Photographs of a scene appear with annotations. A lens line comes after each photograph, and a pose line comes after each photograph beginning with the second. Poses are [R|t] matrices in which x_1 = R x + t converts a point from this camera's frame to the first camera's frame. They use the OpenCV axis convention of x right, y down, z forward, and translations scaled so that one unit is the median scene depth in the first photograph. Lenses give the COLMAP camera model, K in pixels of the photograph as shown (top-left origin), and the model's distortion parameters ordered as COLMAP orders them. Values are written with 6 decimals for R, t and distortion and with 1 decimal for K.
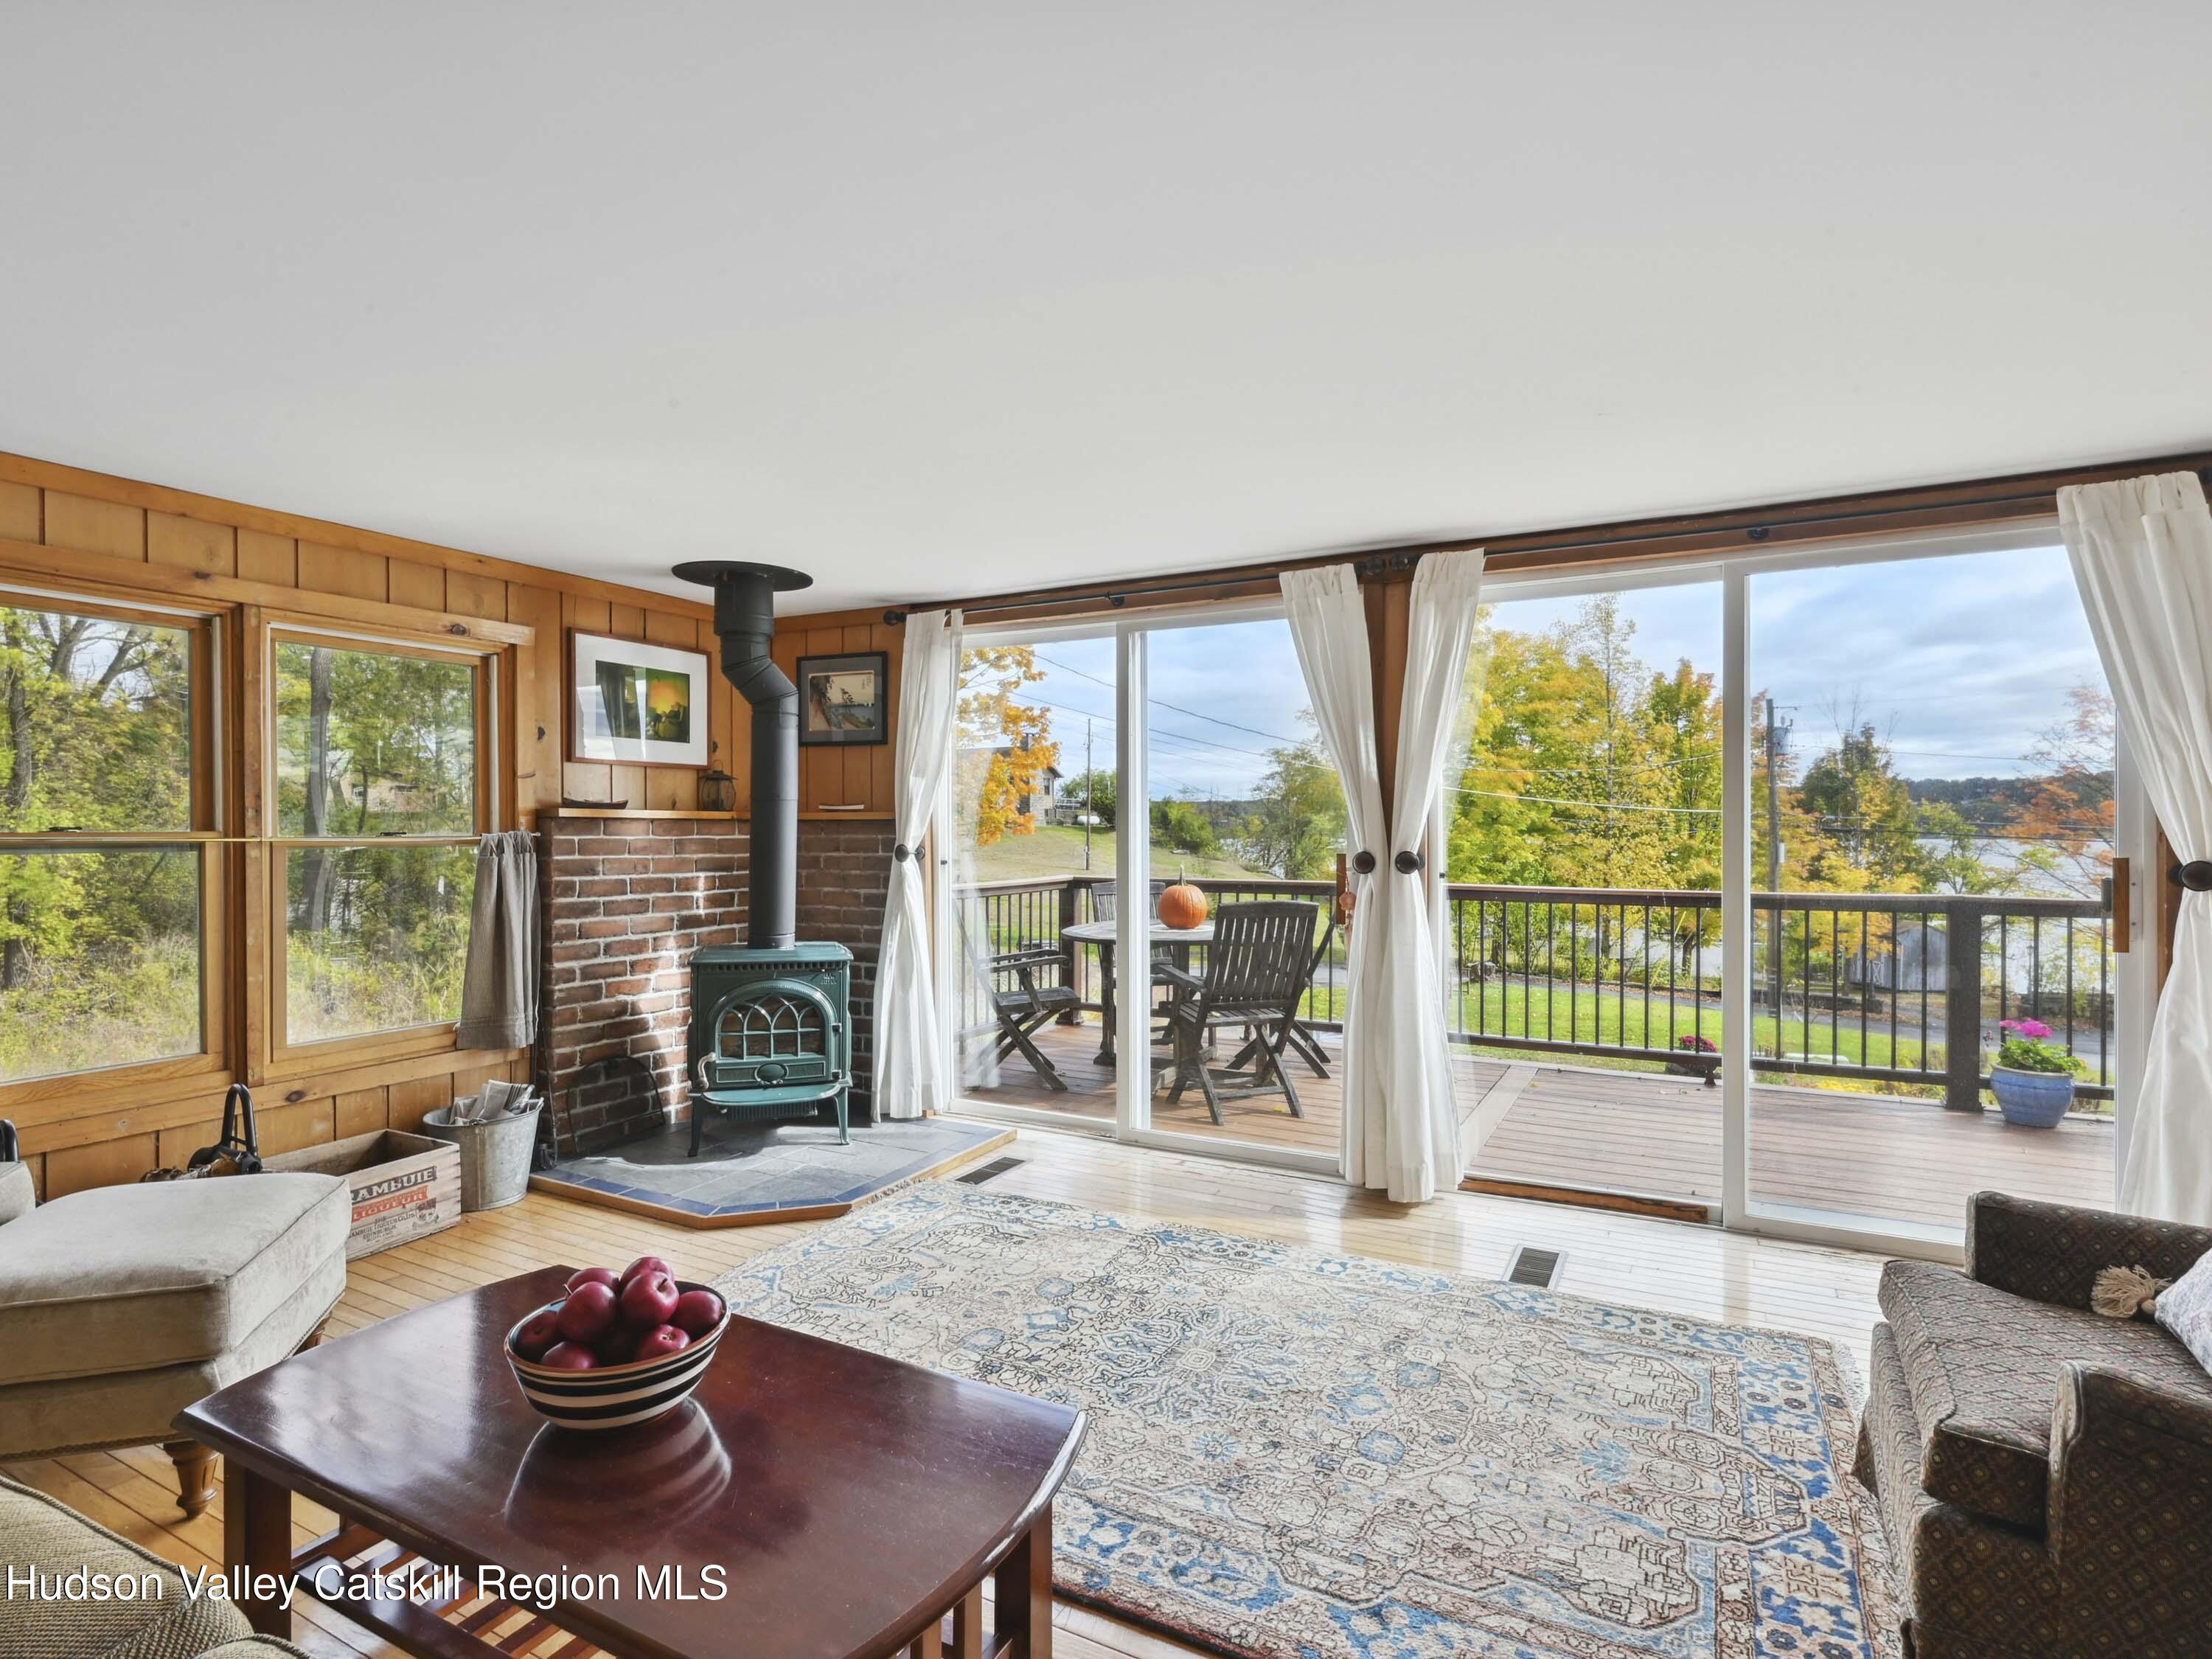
lens RADIAL K [[1120.0, 0, 1117.9], [0, 1120.0, 828.7], [0, 0, 1]] dist [0.001345, 0.001840]
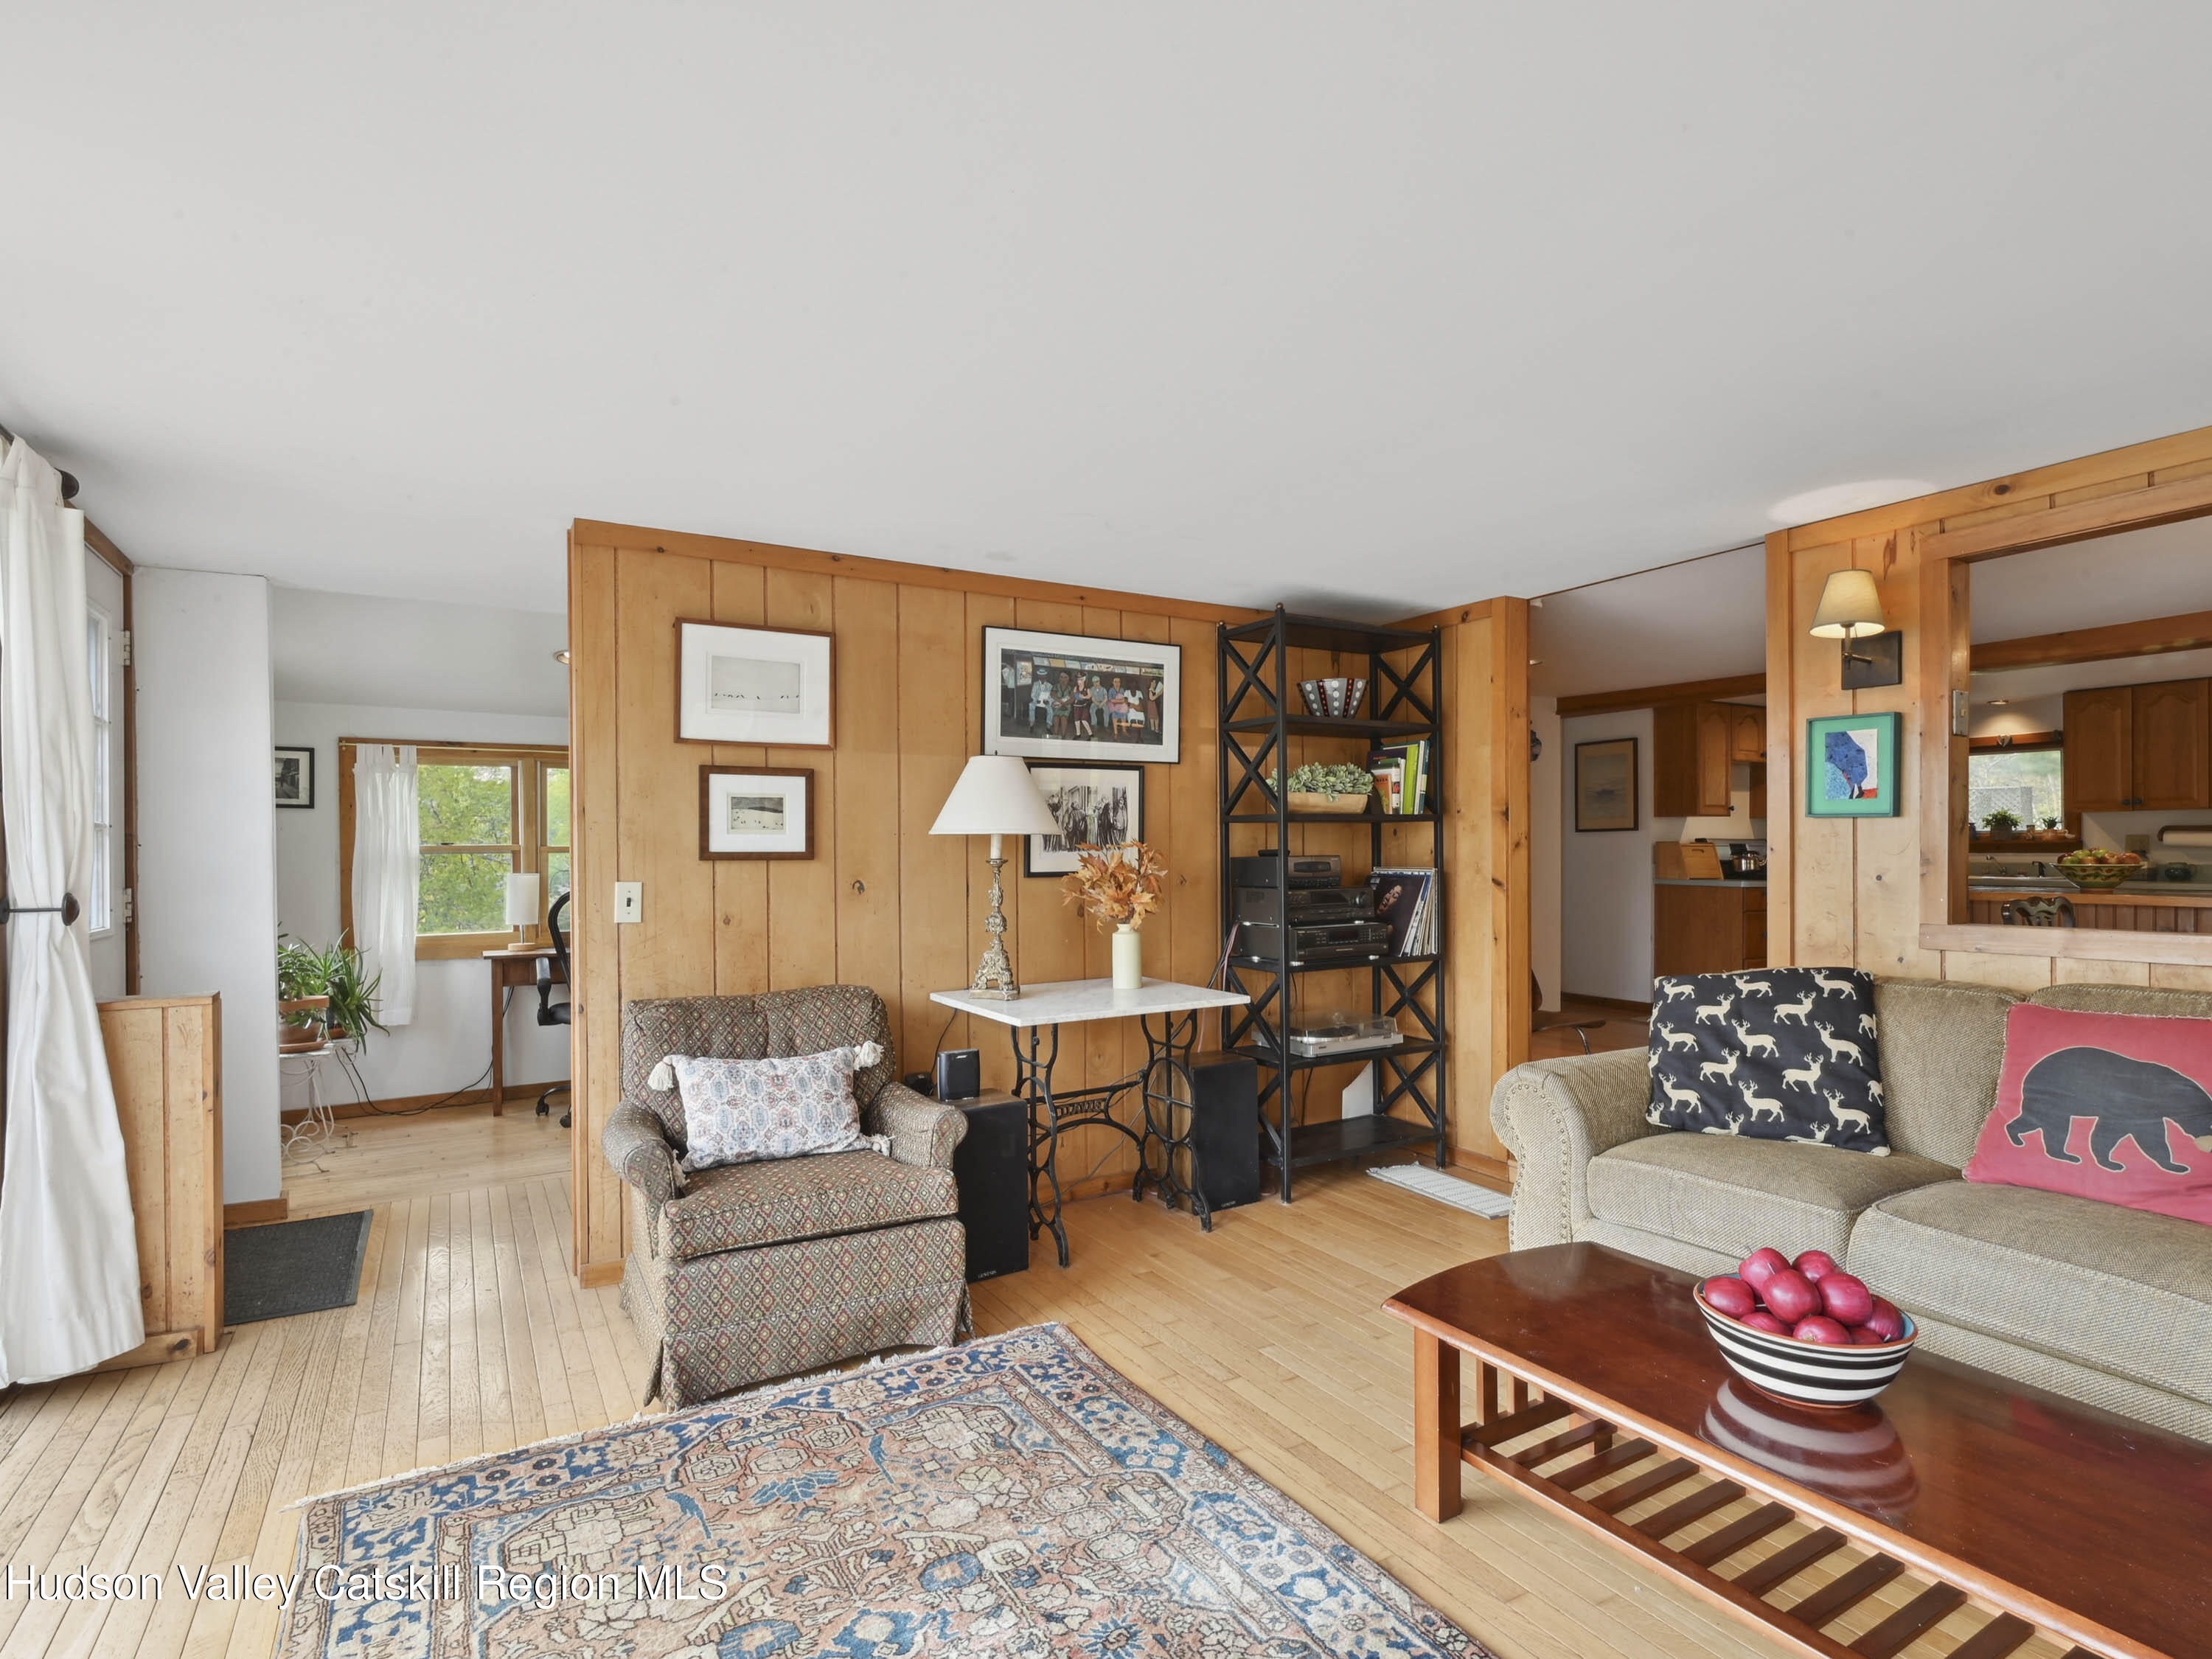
lens RADIAL K [[1120.0, 0, 1131.2], [0, 1120.0, 856.9], [0, 0, 1]] dist [0.001345, 0.001840]
pose [[-0.856916, 0.002922, 0.515448, -0.162296], [0.004931, 0.999985, 0.002528, 0.001261], [-0.515433, 0.004708, -0.856917, 0.822063]]
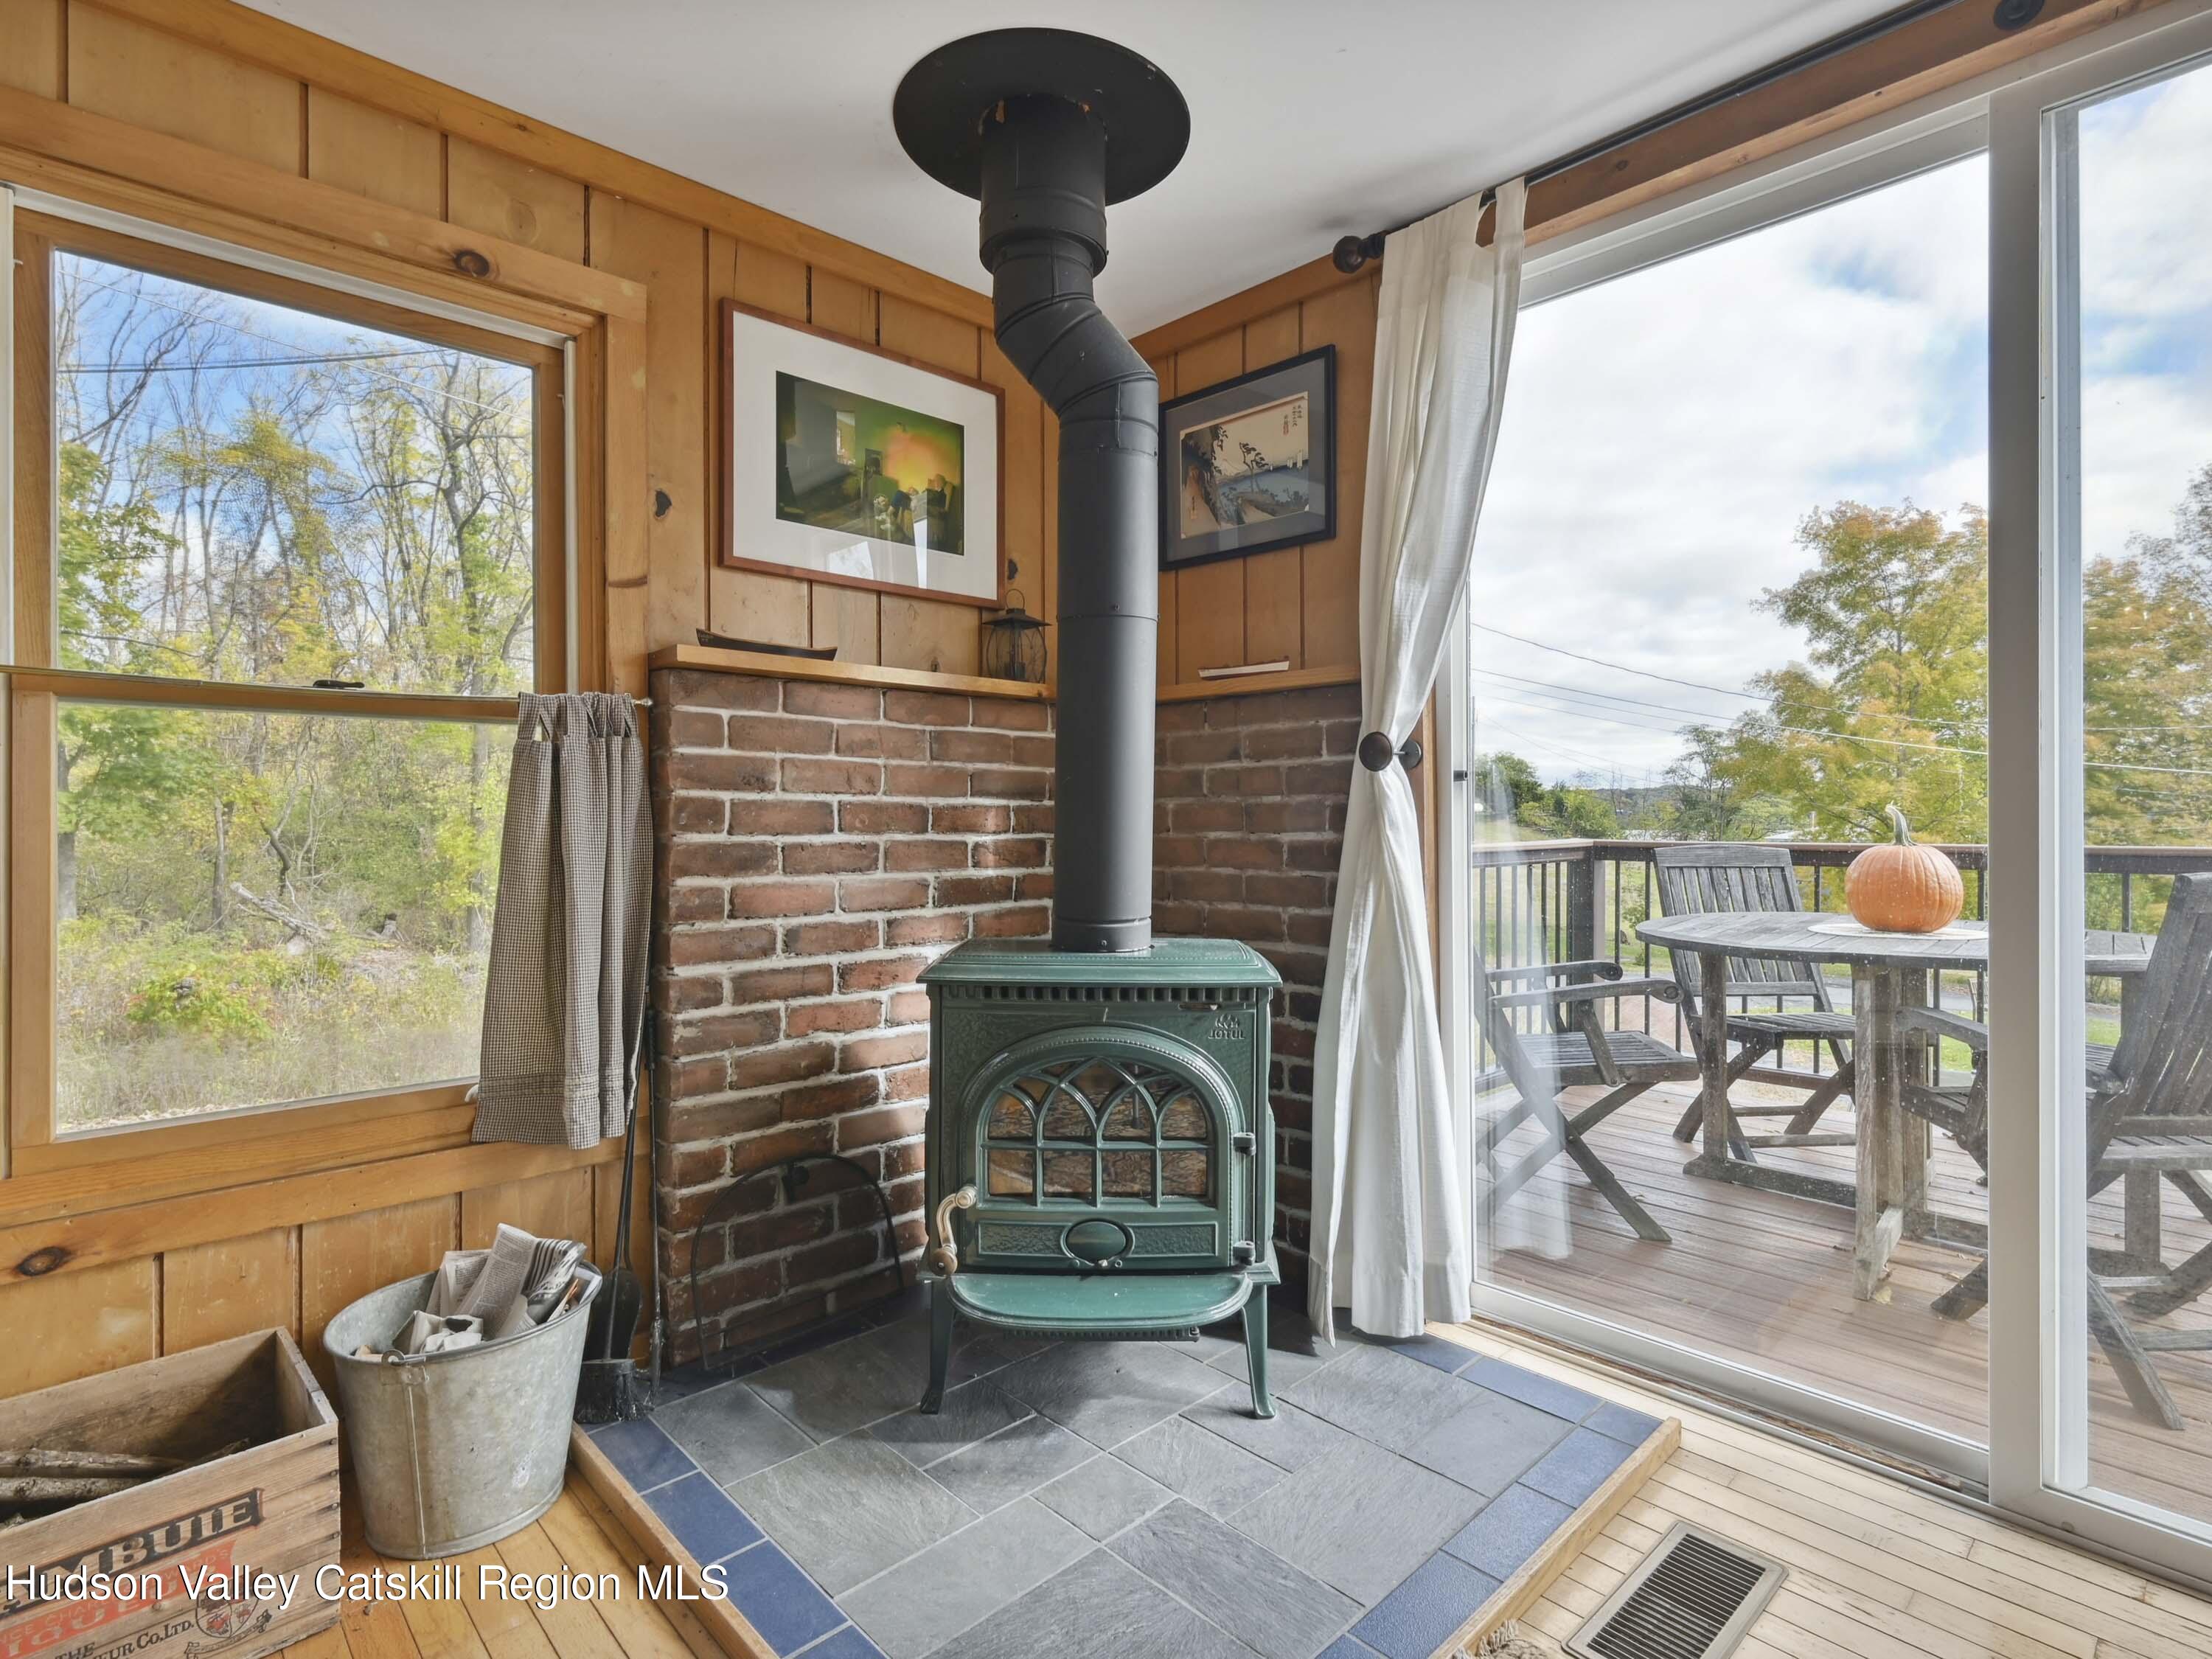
lens RADIAL K [[1120.0, 0, 1118.1], [0, 1120.0, 822.5], [0, 0, 1]] dist [0.001345, 0.001840]
pose [[0.947748, 0.000539, -0.319019, -0.150170], [0.000186, 0.999997, 0.002244, 0.051007], [0.319020, -0.002186, 0.947746, 0.542498]]
